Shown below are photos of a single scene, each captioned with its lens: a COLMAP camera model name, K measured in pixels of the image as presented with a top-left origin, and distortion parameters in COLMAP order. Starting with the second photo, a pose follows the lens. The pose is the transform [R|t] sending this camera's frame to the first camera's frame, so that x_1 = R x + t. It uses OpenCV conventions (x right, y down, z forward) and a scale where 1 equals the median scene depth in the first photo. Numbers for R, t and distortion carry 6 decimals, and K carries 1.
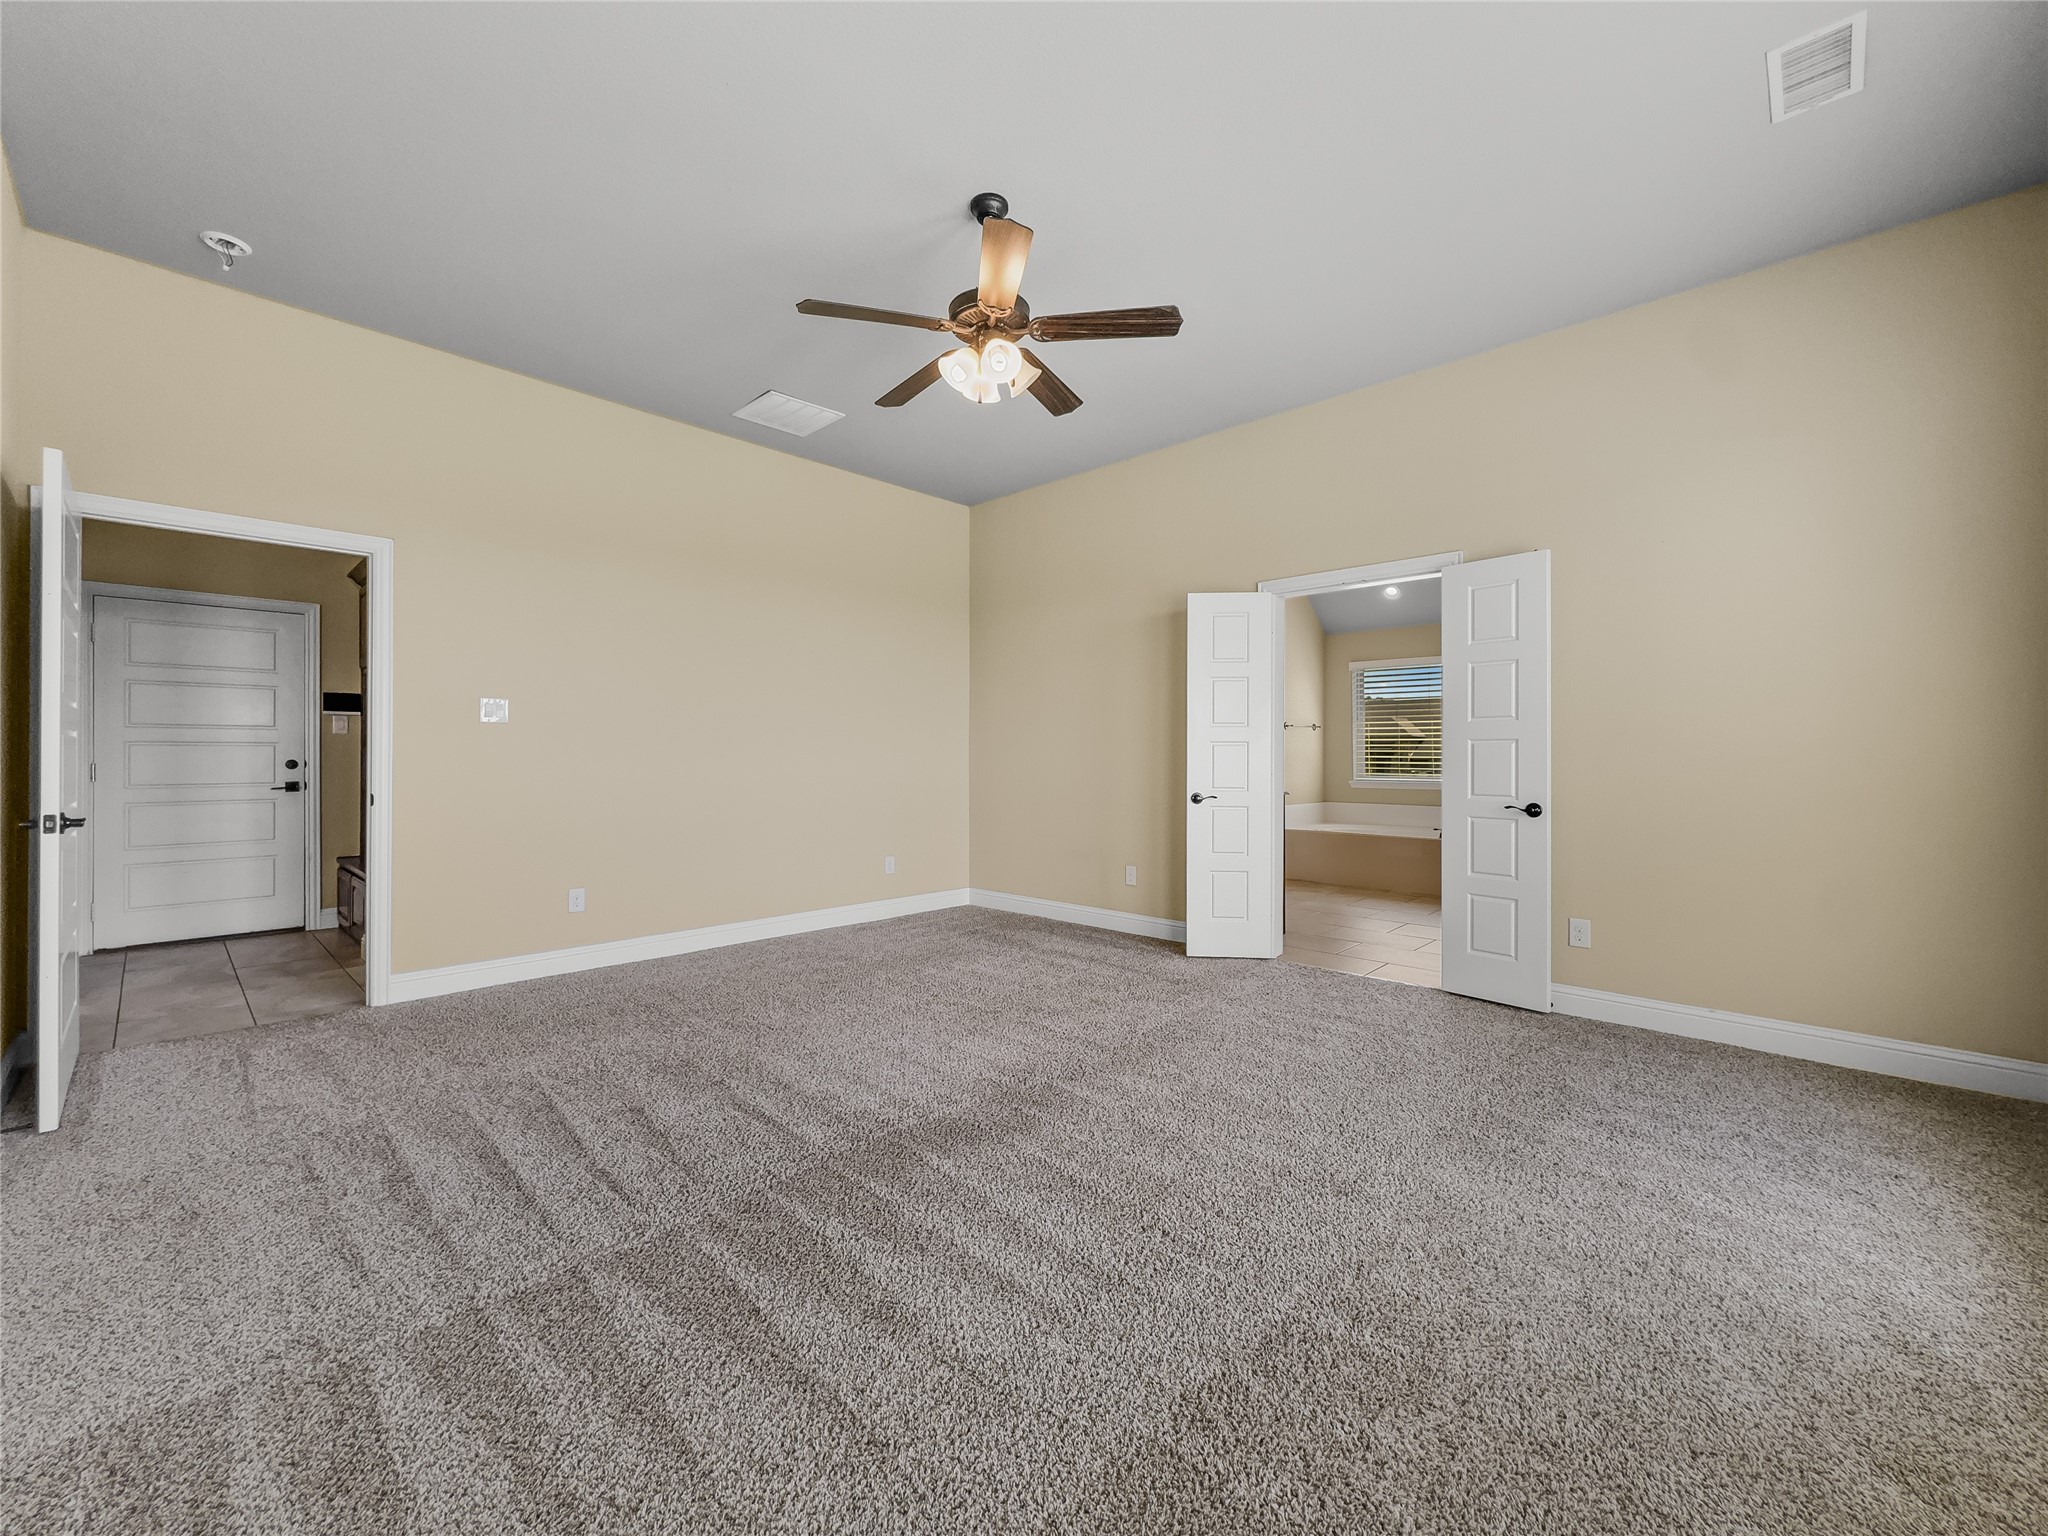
lens RADIAL K [[842.7, 0, 1017.4], [0, 842.7, 751.9], [0, 0, 1]] dist [-0.000028, 0.000123]
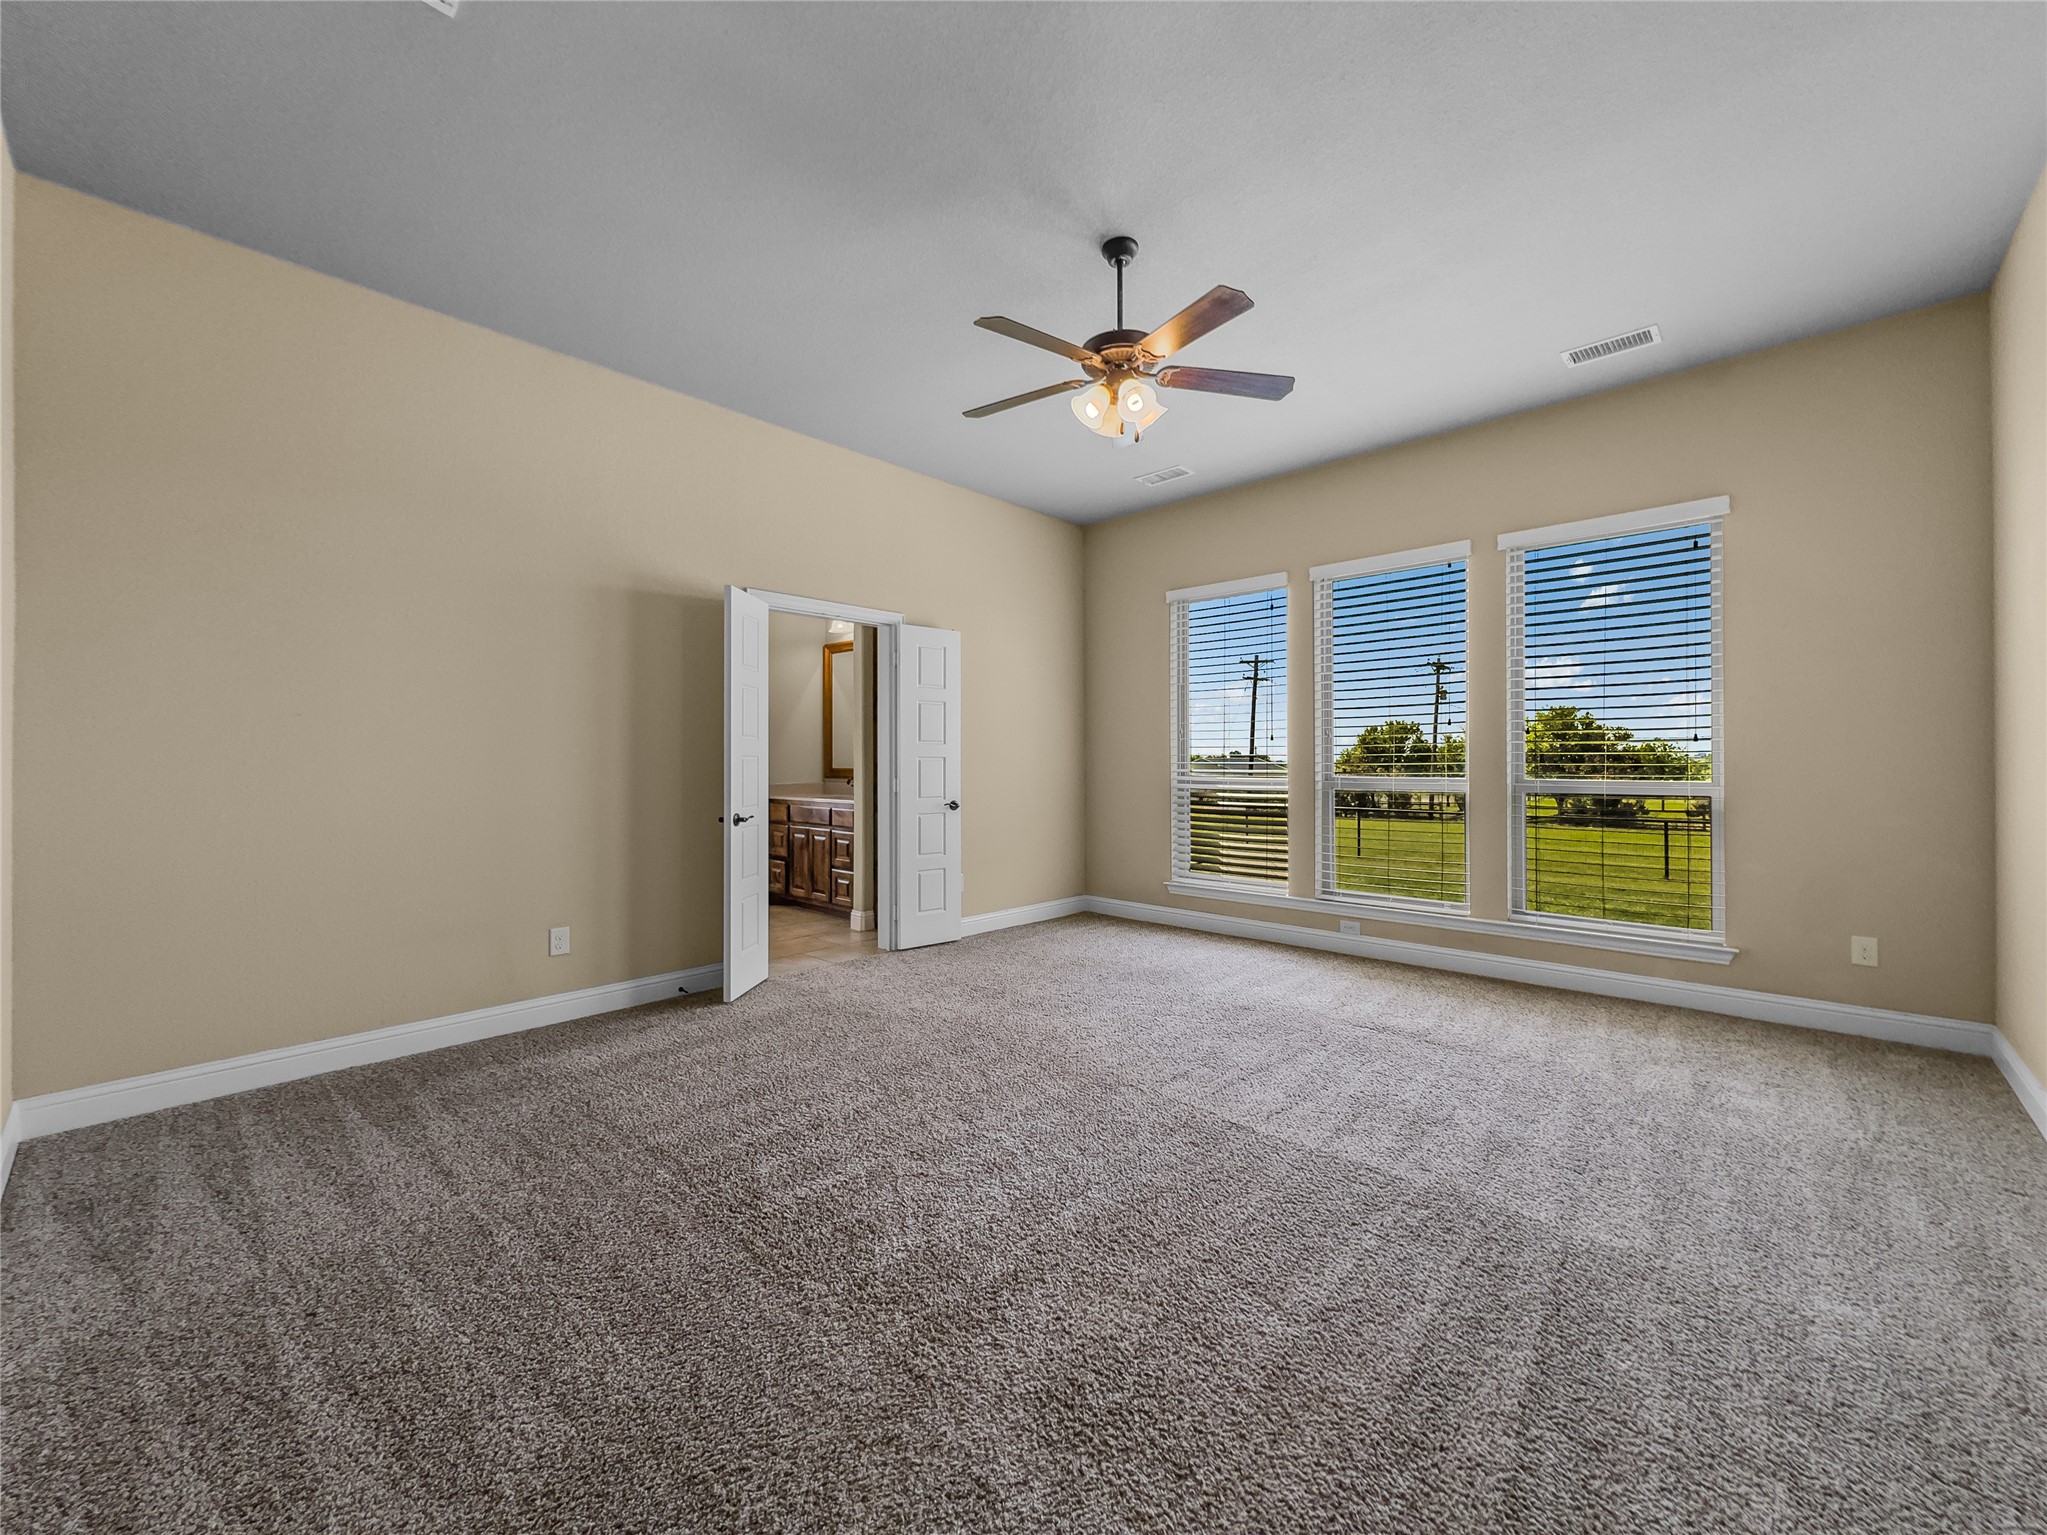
lens RADIAL K [[842.2, 0, 1016.9], [0, 842.2, 751.5], [0, 0, 1]] dist [-0.000028, 0.000123]
pose [[-0.021787, 0.004732, 0.999751, -0.687003], [-0.000305, 0.999989, -0.004740, -0.013529], [-0.999763, -0.000408, -0.021786, 0.722209]]
